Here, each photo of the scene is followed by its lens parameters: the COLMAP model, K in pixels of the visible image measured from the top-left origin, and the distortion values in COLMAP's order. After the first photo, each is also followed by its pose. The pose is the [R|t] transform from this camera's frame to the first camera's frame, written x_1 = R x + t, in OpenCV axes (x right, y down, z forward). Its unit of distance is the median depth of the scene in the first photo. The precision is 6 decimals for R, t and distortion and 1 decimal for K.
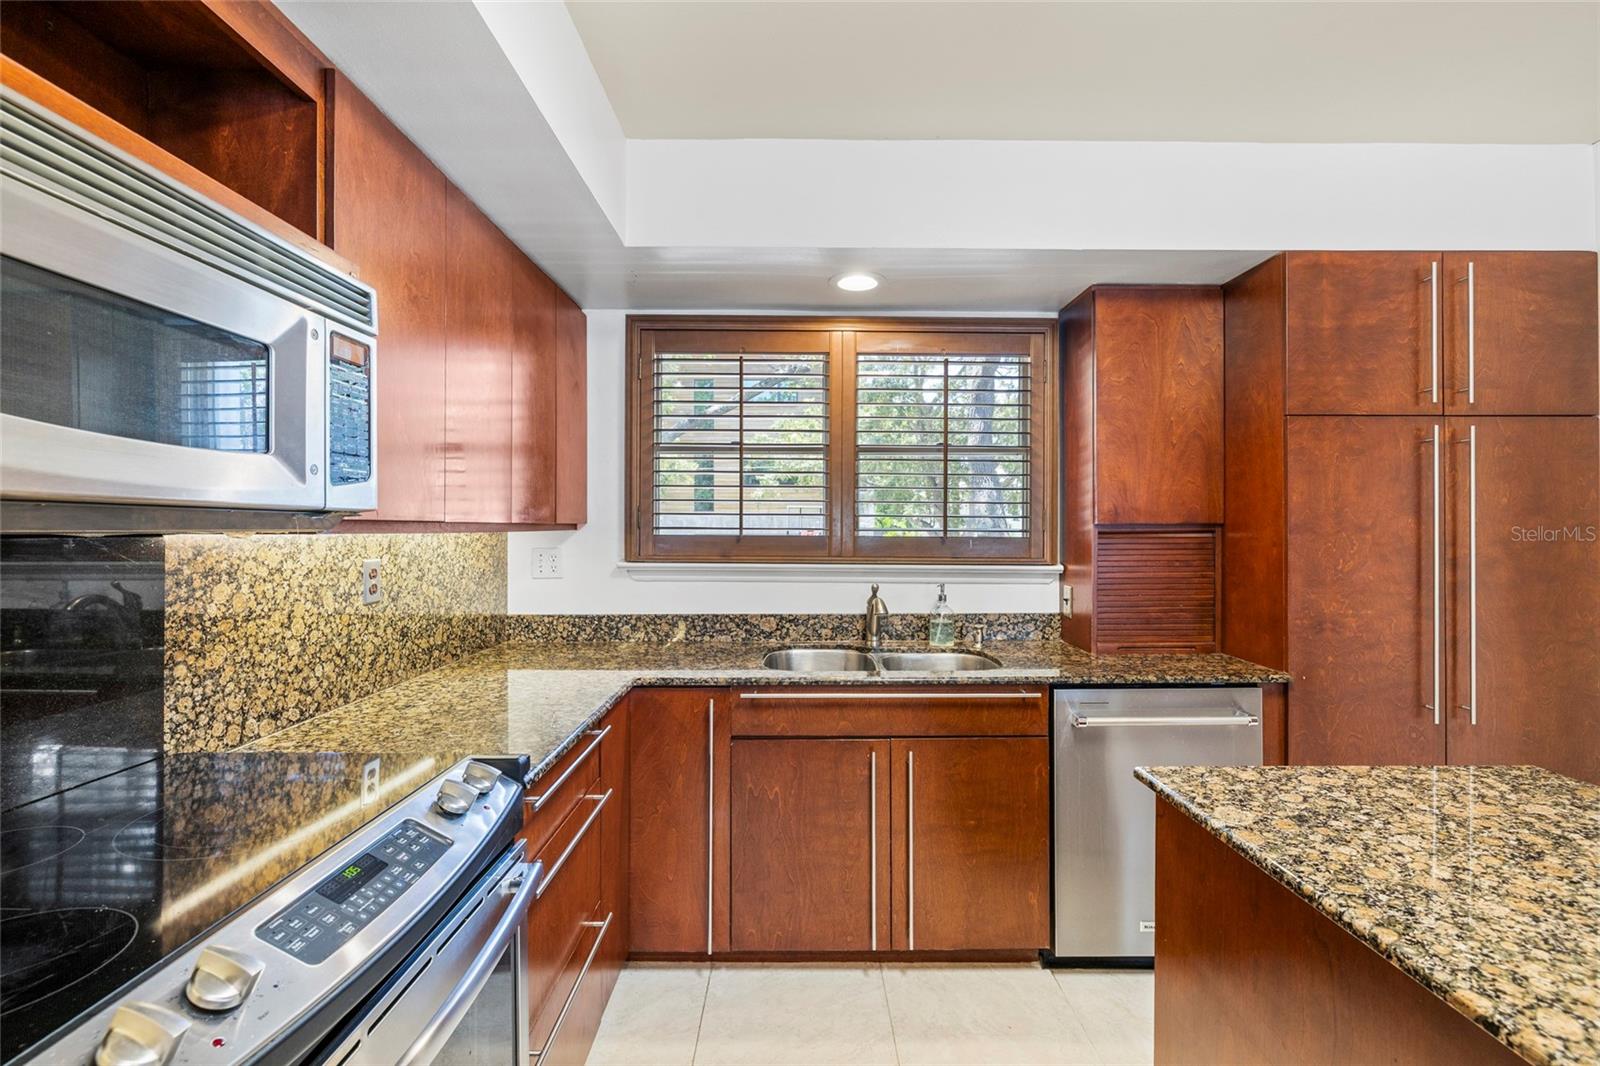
lens RADIAL K [[715.9, 0, 800.8], [0, 715.9, 526.7], [0, 0, 1]] dist [-0.011665, 0.002749]
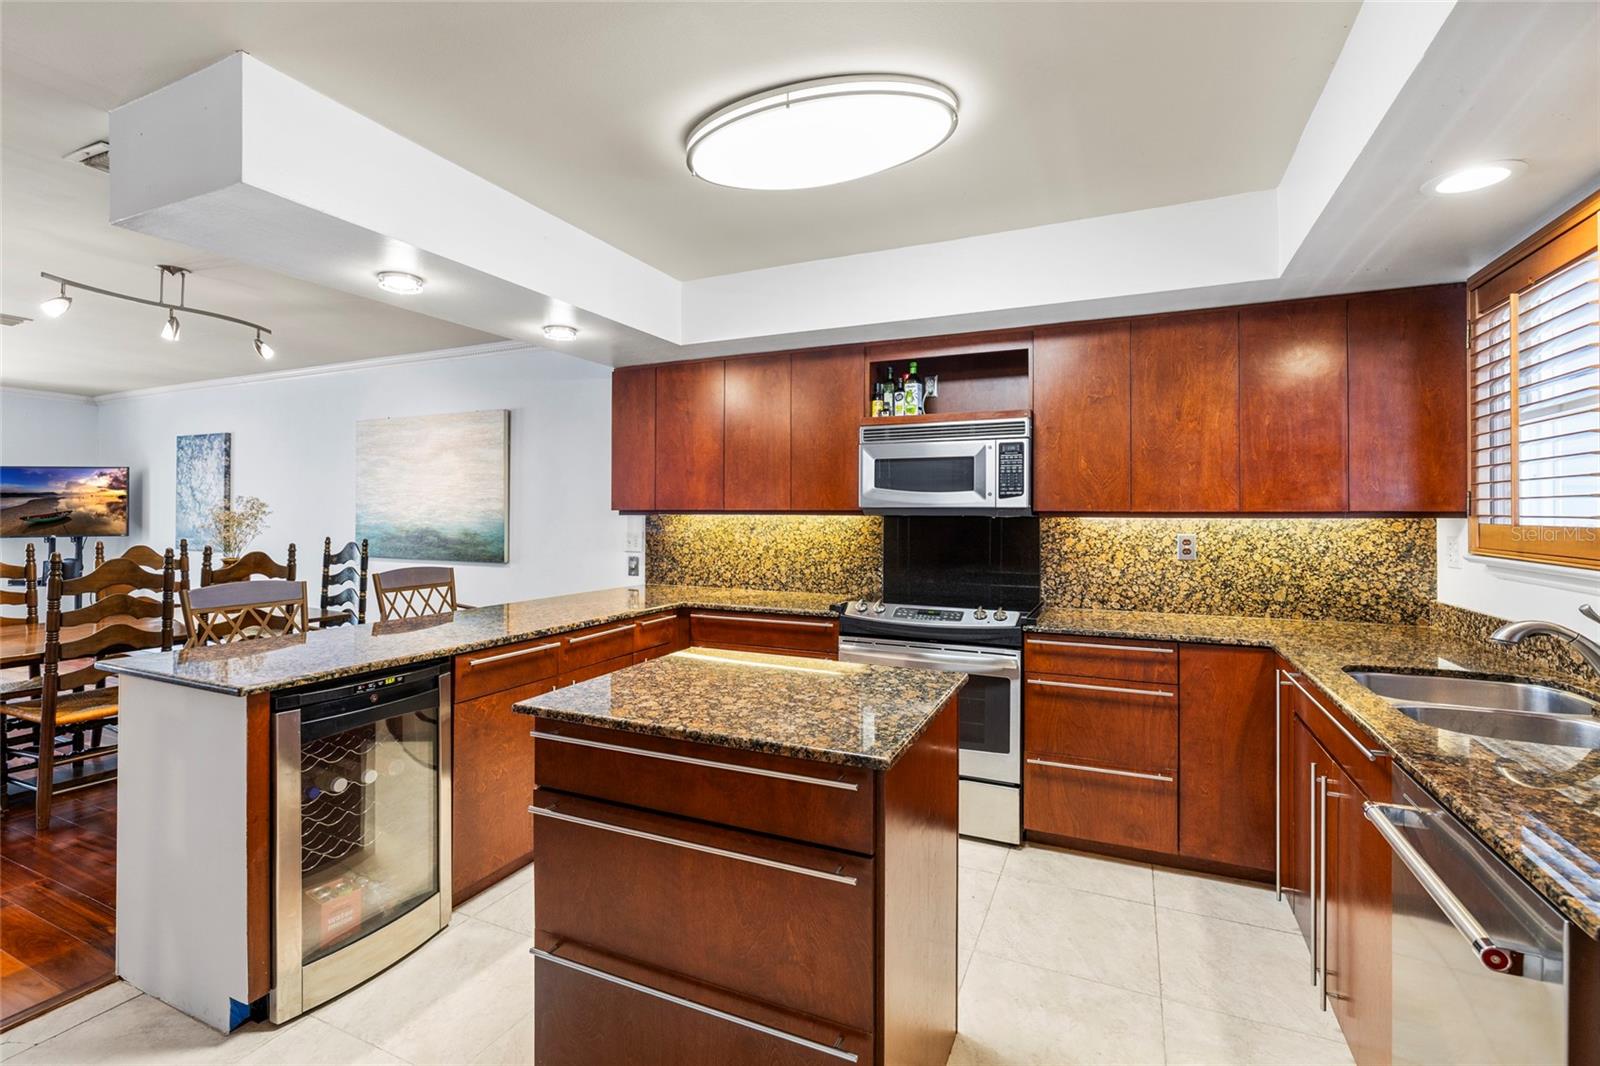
lens RADIAL K [[715.9, 0, 795.2], [0, 715.9, 508.5], [0, 0, 1]] dist [-0.011665, 0.002749]
pose [[-0.420749, -0.010151, -0.907120, 1.436055], [-0.003155, 0.999948, -0.009726, 0.005624], [0.907172, -0.001230, -0.420759, 0.946203]]
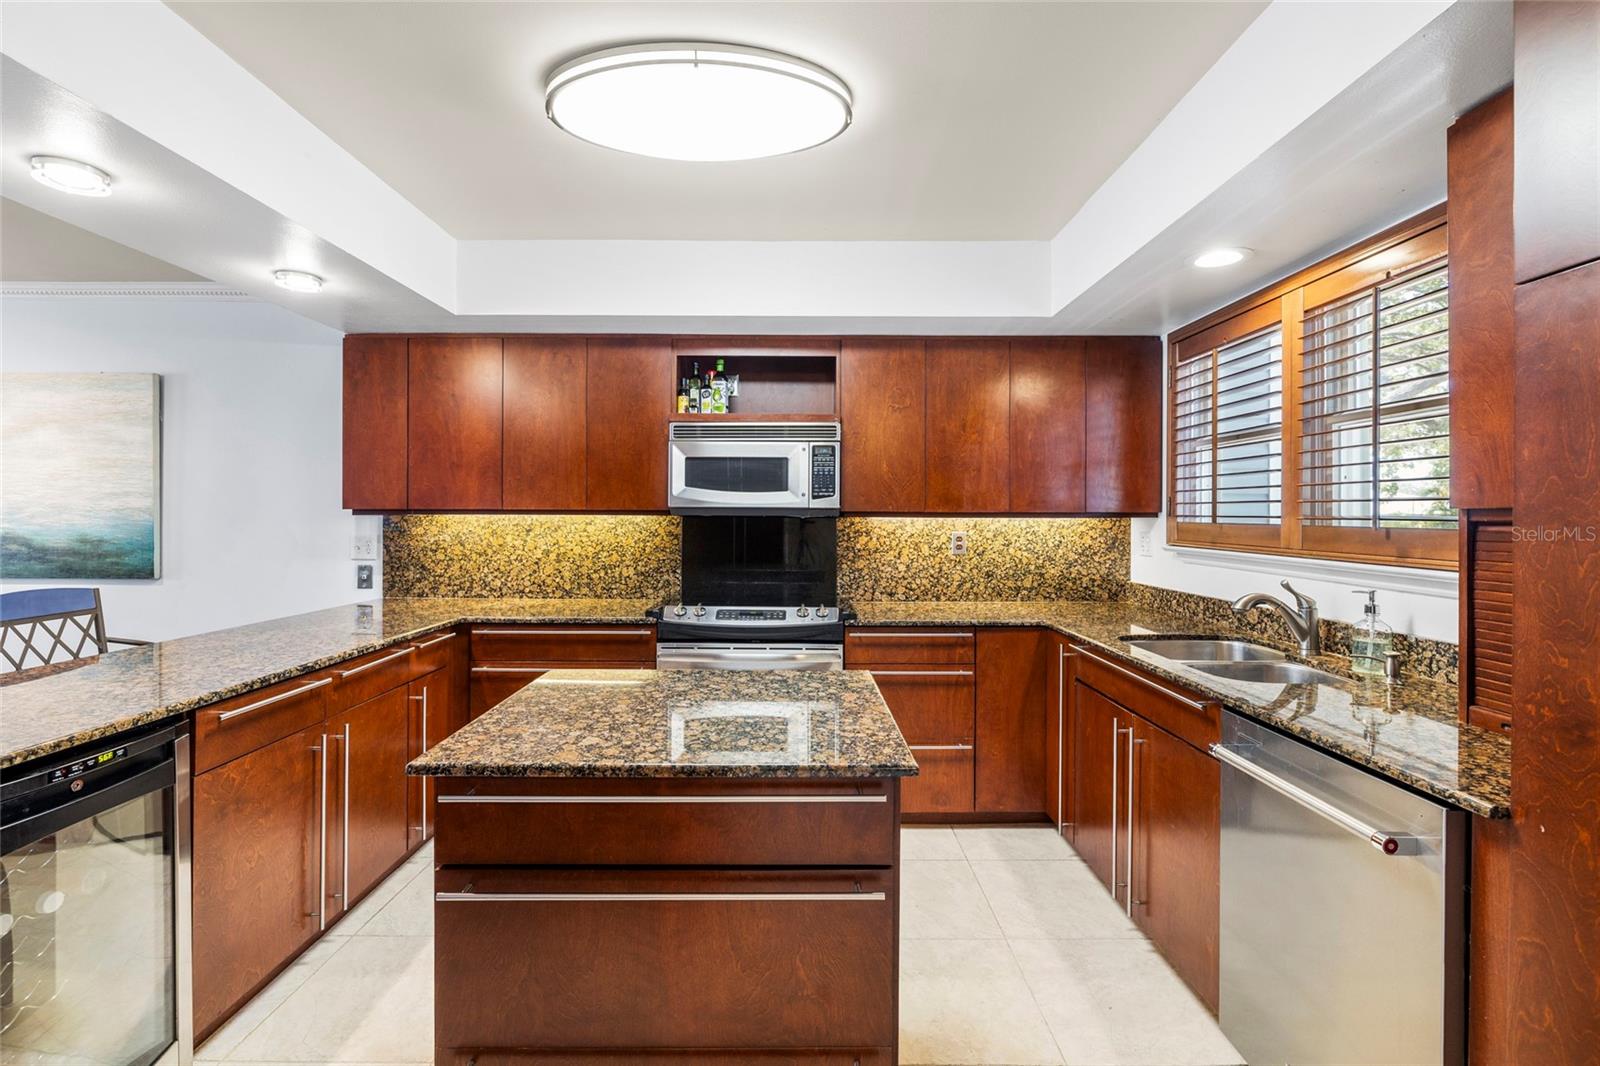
lens RADIAL K [[715.9, 0, 796.6], [0, 715.9, 517.1], [0, 0, 1]] dist [-0.011665, 0.002749]
pose [[-0.002699, 0.001345, -0.999995, 1.448276], [-0.002871, 0.999995, 0.001353, 0.005544], [0.999992, 0.002875, -0.002695, 0.615679]]
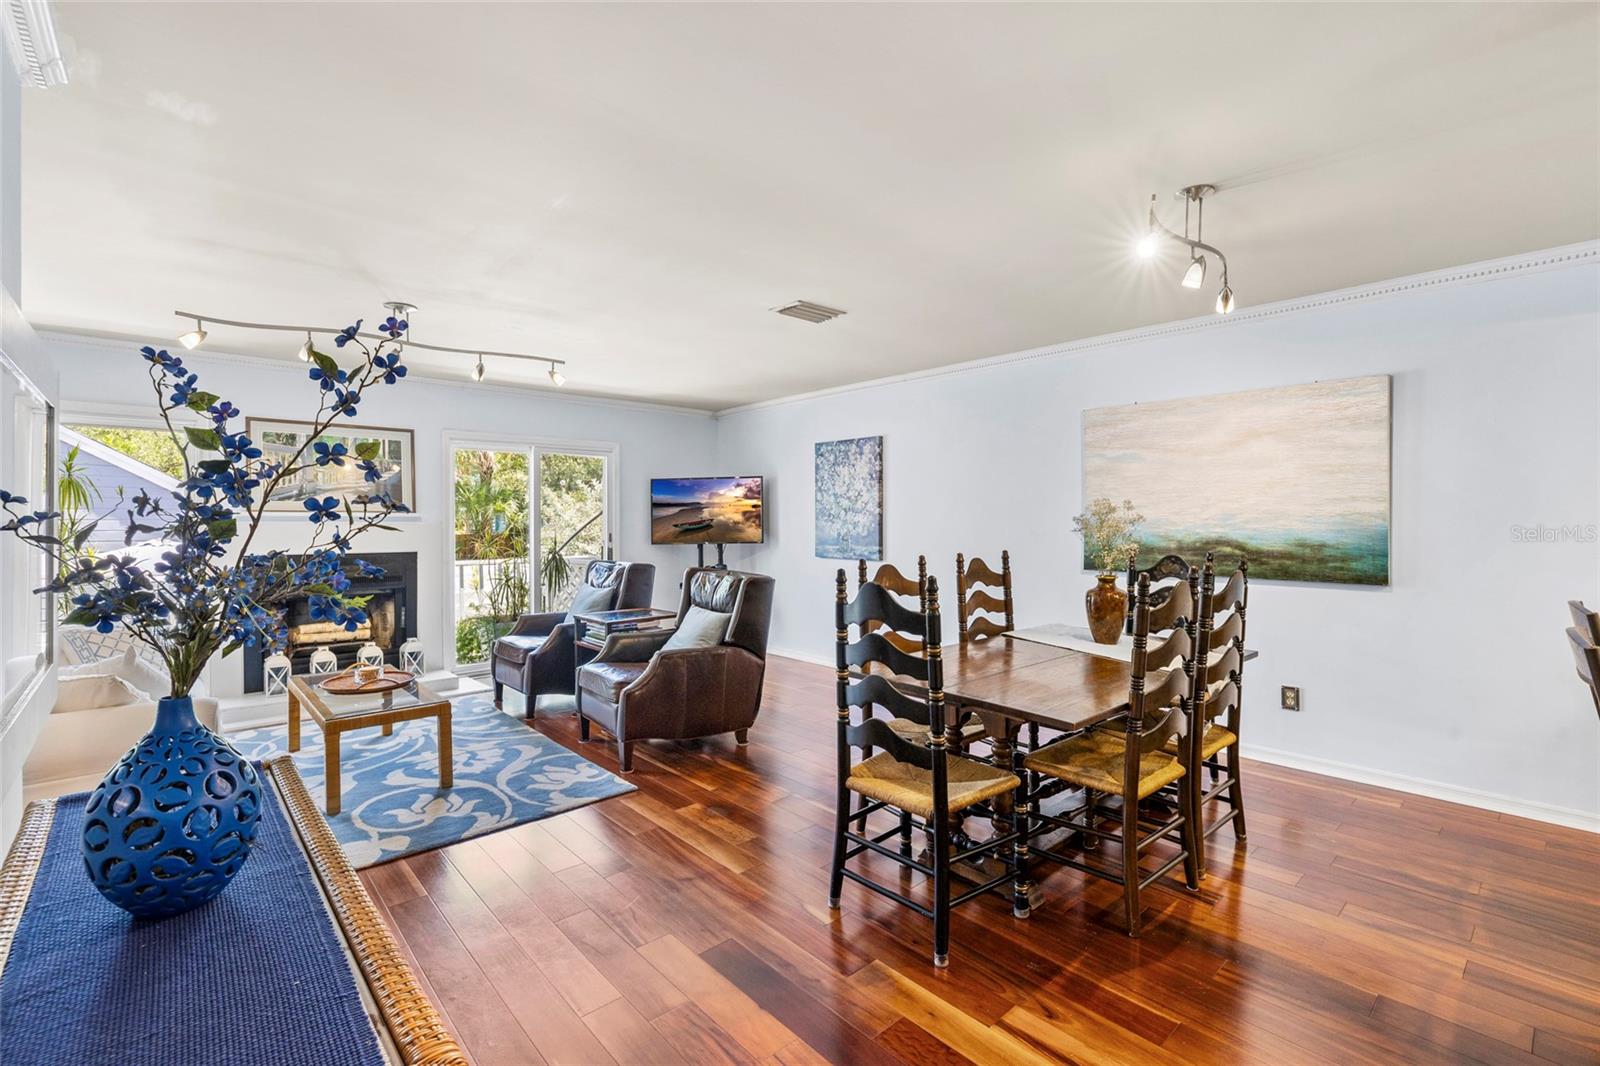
lens RADIAL K [[715.9, 0, 796.4], [0, 715.9, 524.1], [0, 0, 1]] dist [-0.011665, 0.002749]
pose [[-0.746123, 0.003912, -0.665797, 1.974250], [0.002828, 0.999992, 0.002706, 0.009432], [0.665802, 0.000136, -0.746128, -0.895283]]
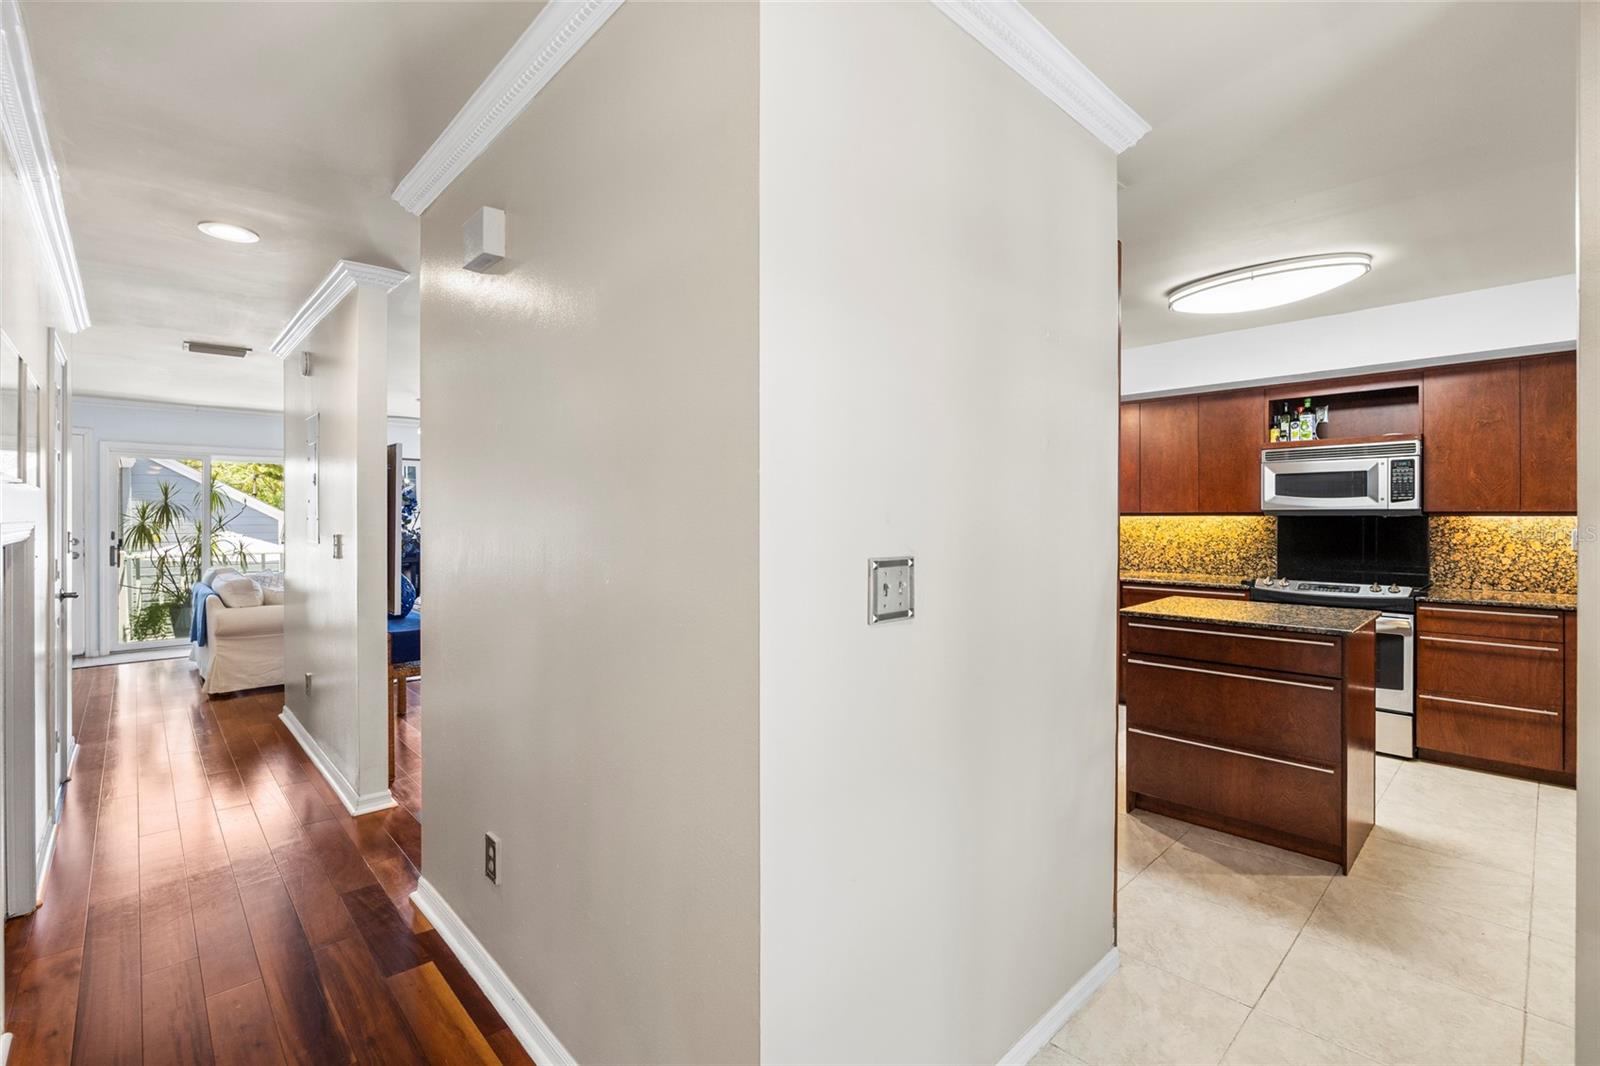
lens RADIAL K [[715.9, 0, 798.5], [0, 715.9, 518.5], [0, 0, 1]] dist [-0.011665, 0.002749]
pose [[-0.729466, 0.005383, -0.683996, 2.638009], [0.004492, 0.999985, 0.003078, -0.001630], [0.684002, -0.000827, -0.729479, 1.029666]]
